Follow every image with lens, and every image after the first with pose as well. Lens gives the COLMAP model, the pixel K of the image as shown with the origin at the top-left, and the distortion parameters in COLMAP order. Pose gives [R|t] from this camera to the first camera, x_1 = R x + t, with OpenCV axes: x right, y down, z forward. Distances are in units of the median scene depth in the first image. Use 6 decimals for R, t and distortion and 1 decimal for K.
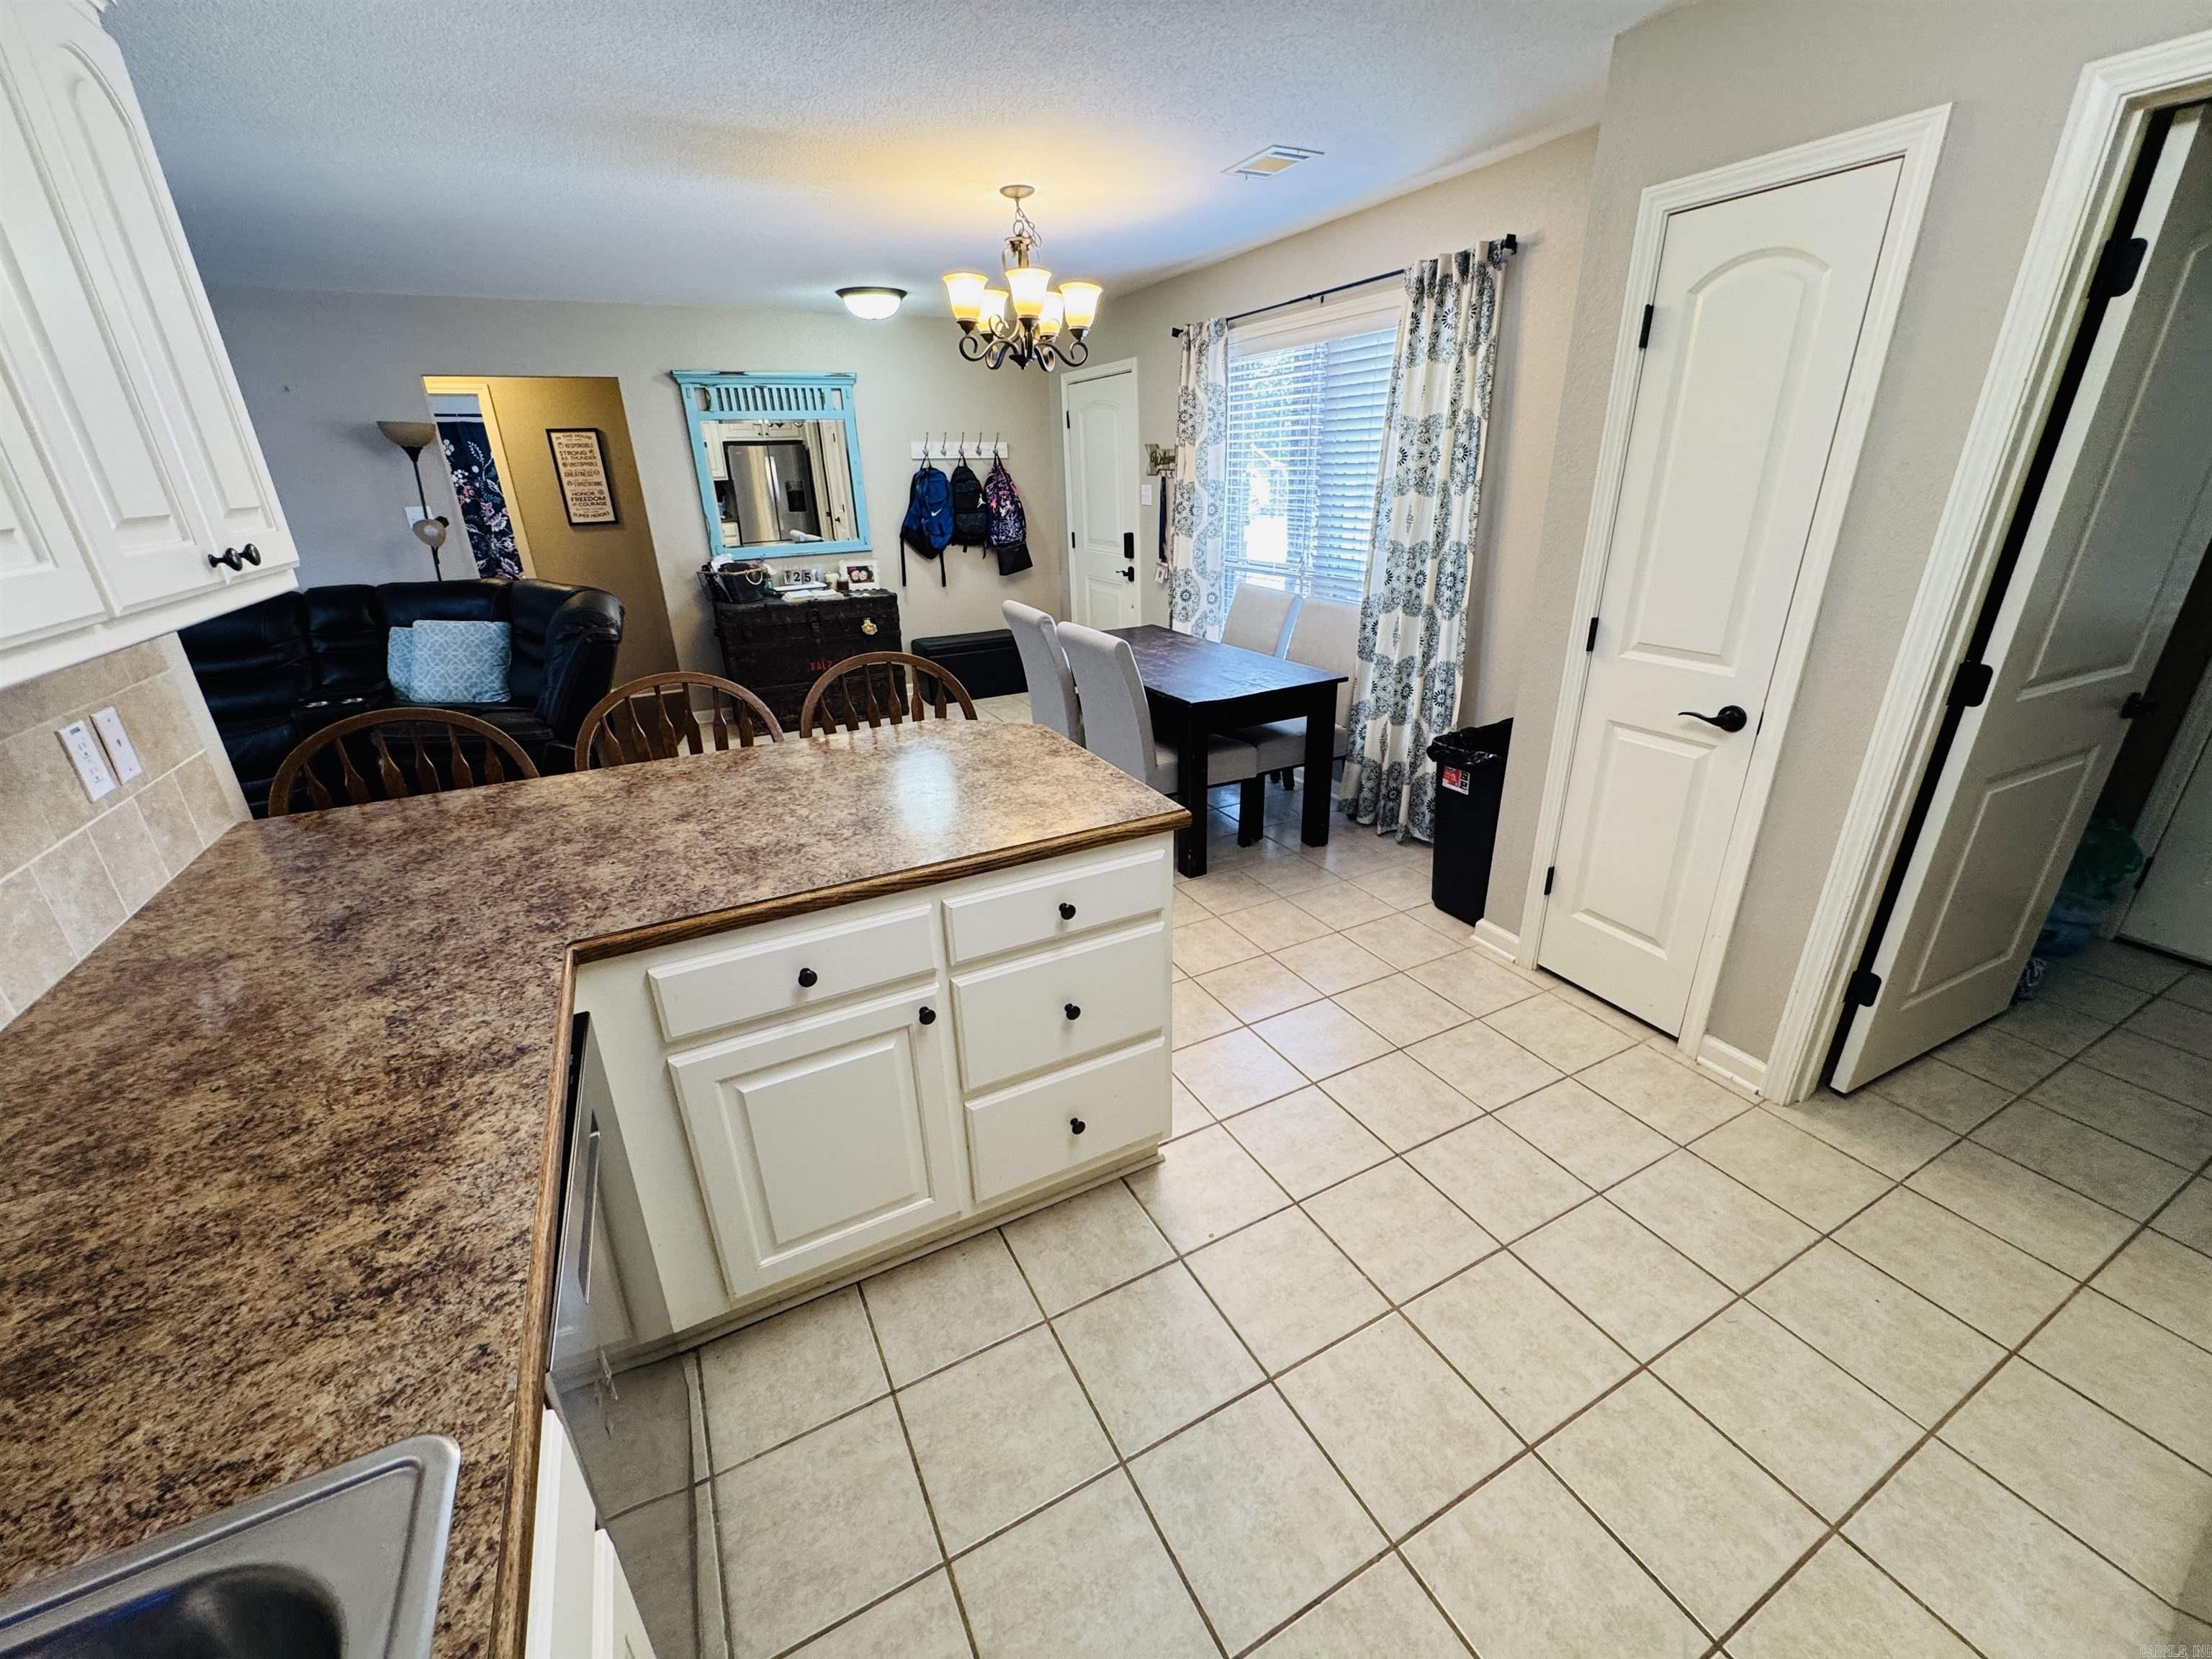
lens RADIAL K [[888.2, 0, 1106.3], [0, 888.2, 827.1], [0, 0, 1]] dist [-0.004245, 0.000456]
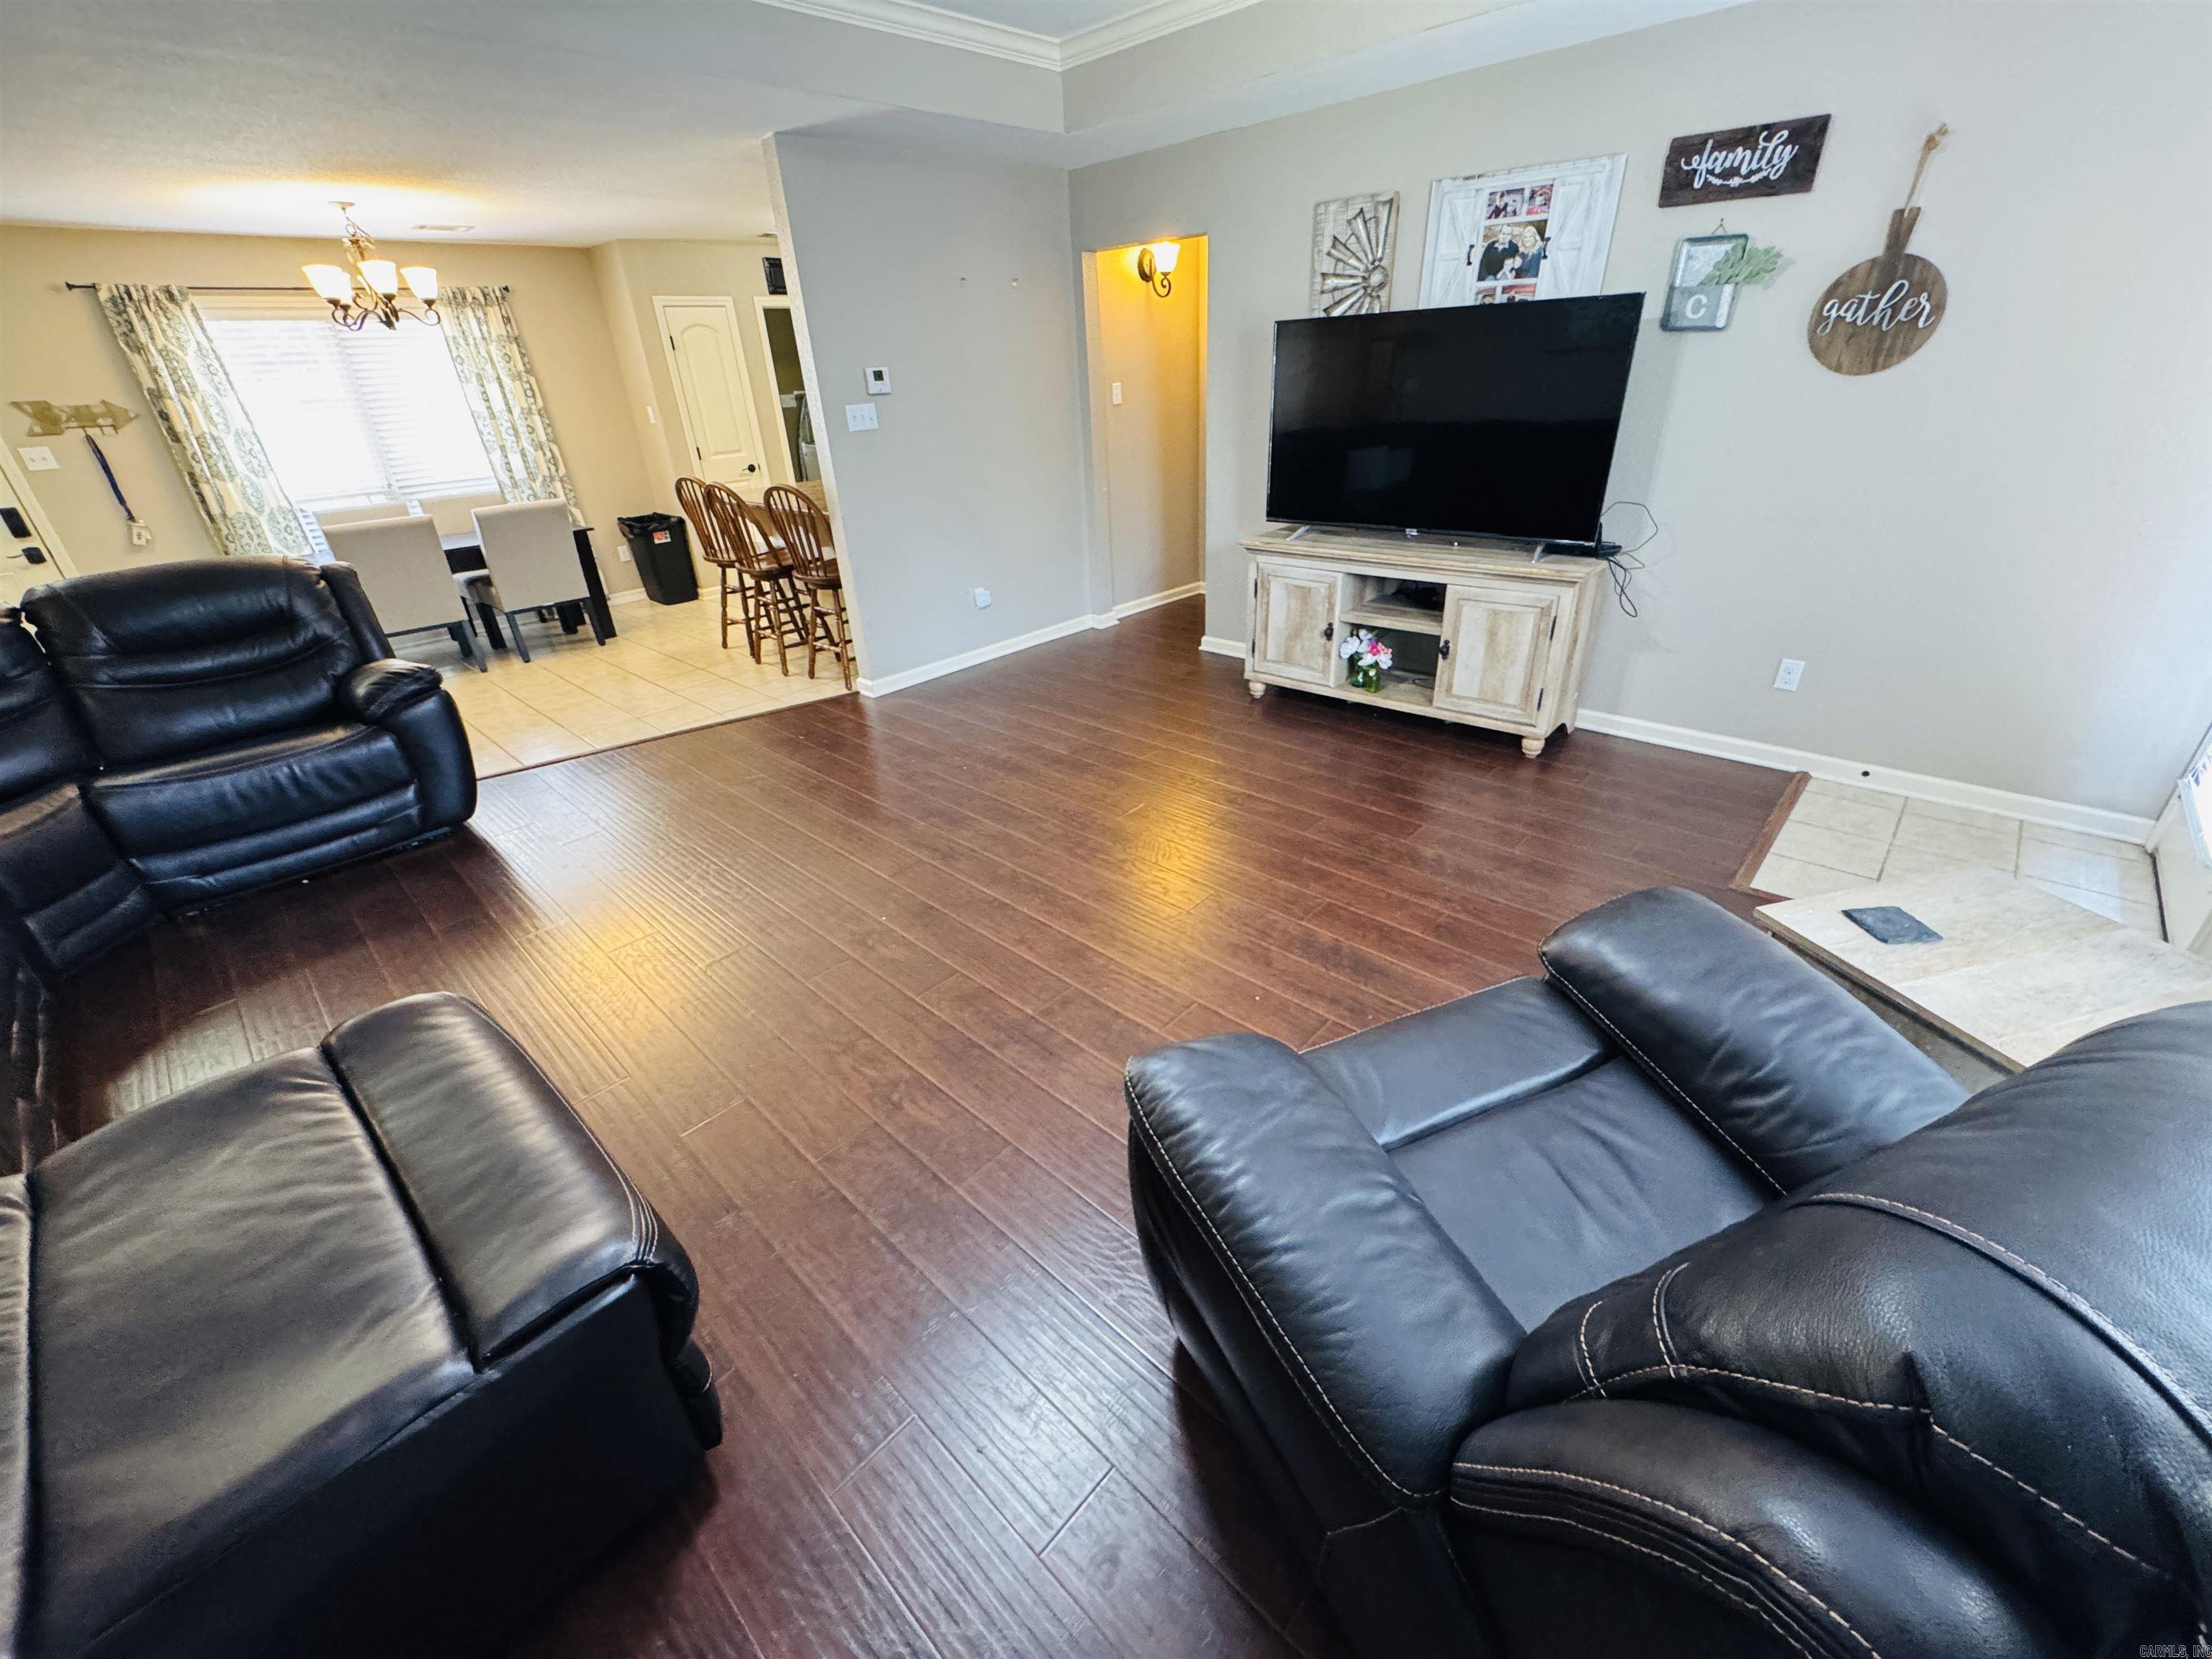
lens RADIAL K [[888.2, 0, 1106.3], [0, 888.2, 827.1], [0, 0, 1]] dist [-0.004245, 0.000456]
pose [[-0.325482, -0.402789, 0.855466, -1.193607], [0.408398, 0.756103, 0.511389, -0.101268], [-0.852803, 0.515819, -0.081600, 0.324767]]
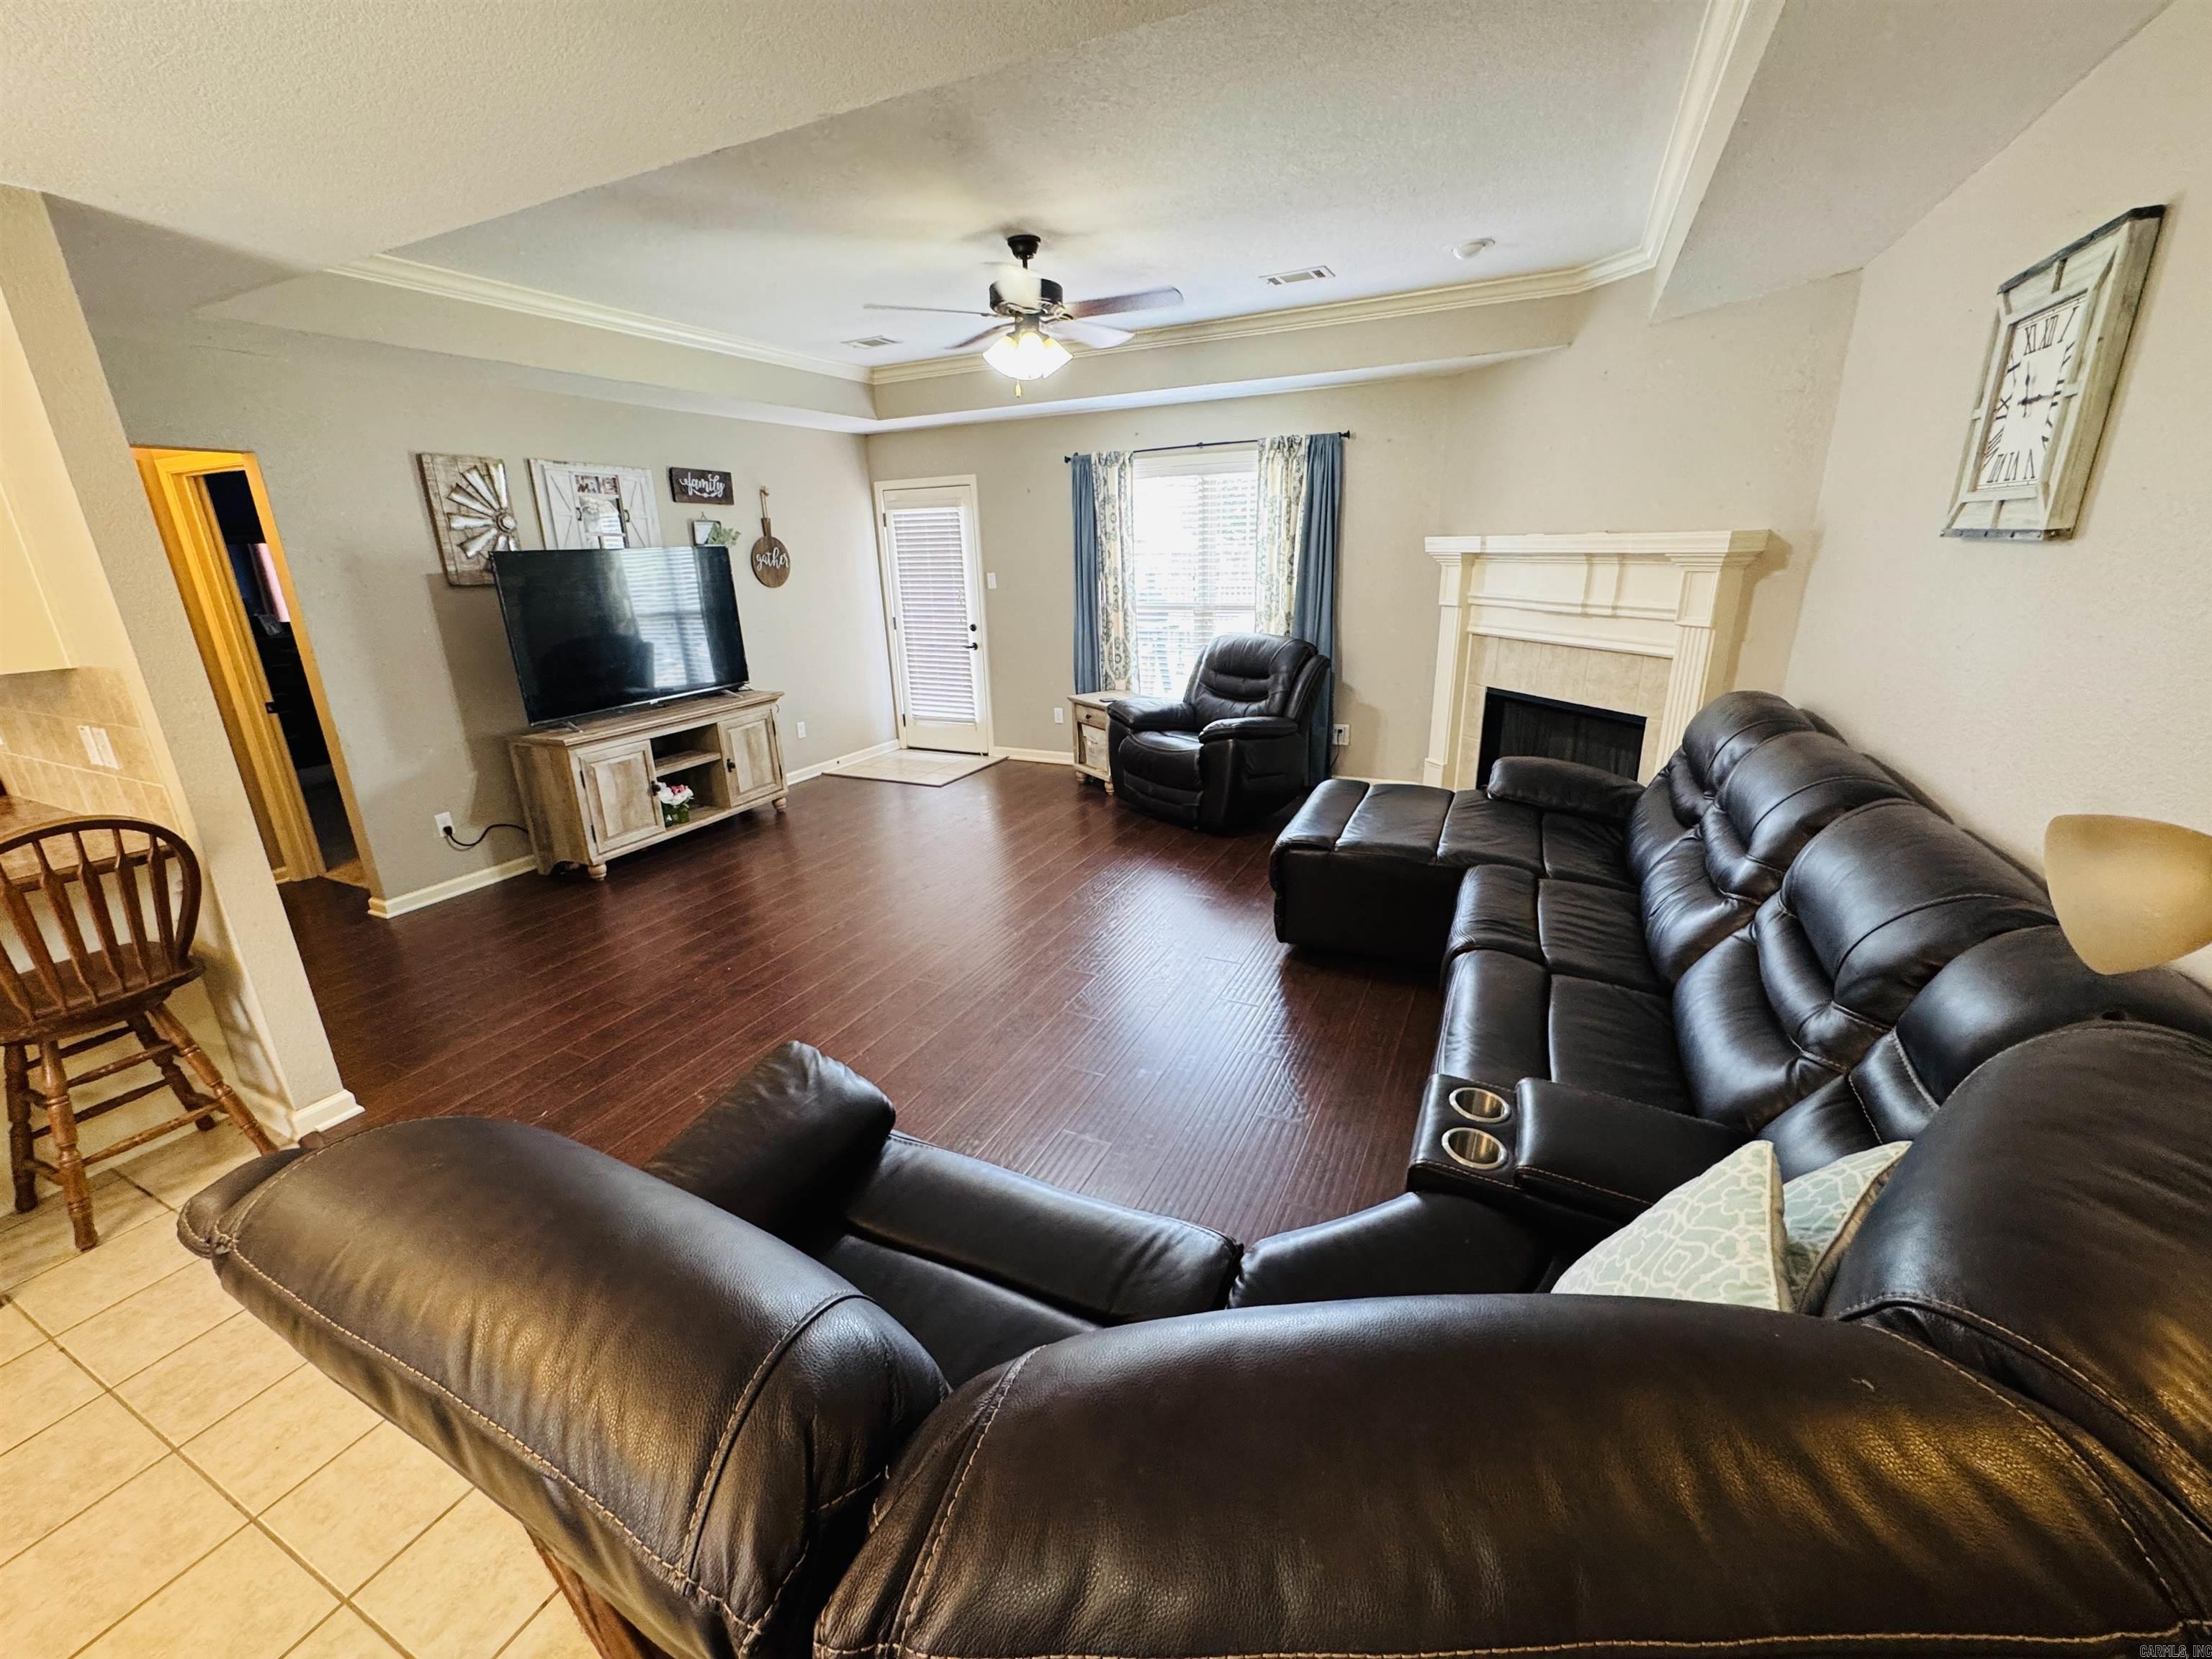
lens RADIAL K [[888.2, 0, 1106.3], [0, 888.2, 827.1], [0, 0, 1]] dist [-0.004245, 0.000456]
pose [[-0.801481, 0.226378, -0.553517, -0.432134], [-0.181307, 0.790036, 0.585638, -0.340055], [0.569874, 0.569734, -0.592155, 0.822553]]
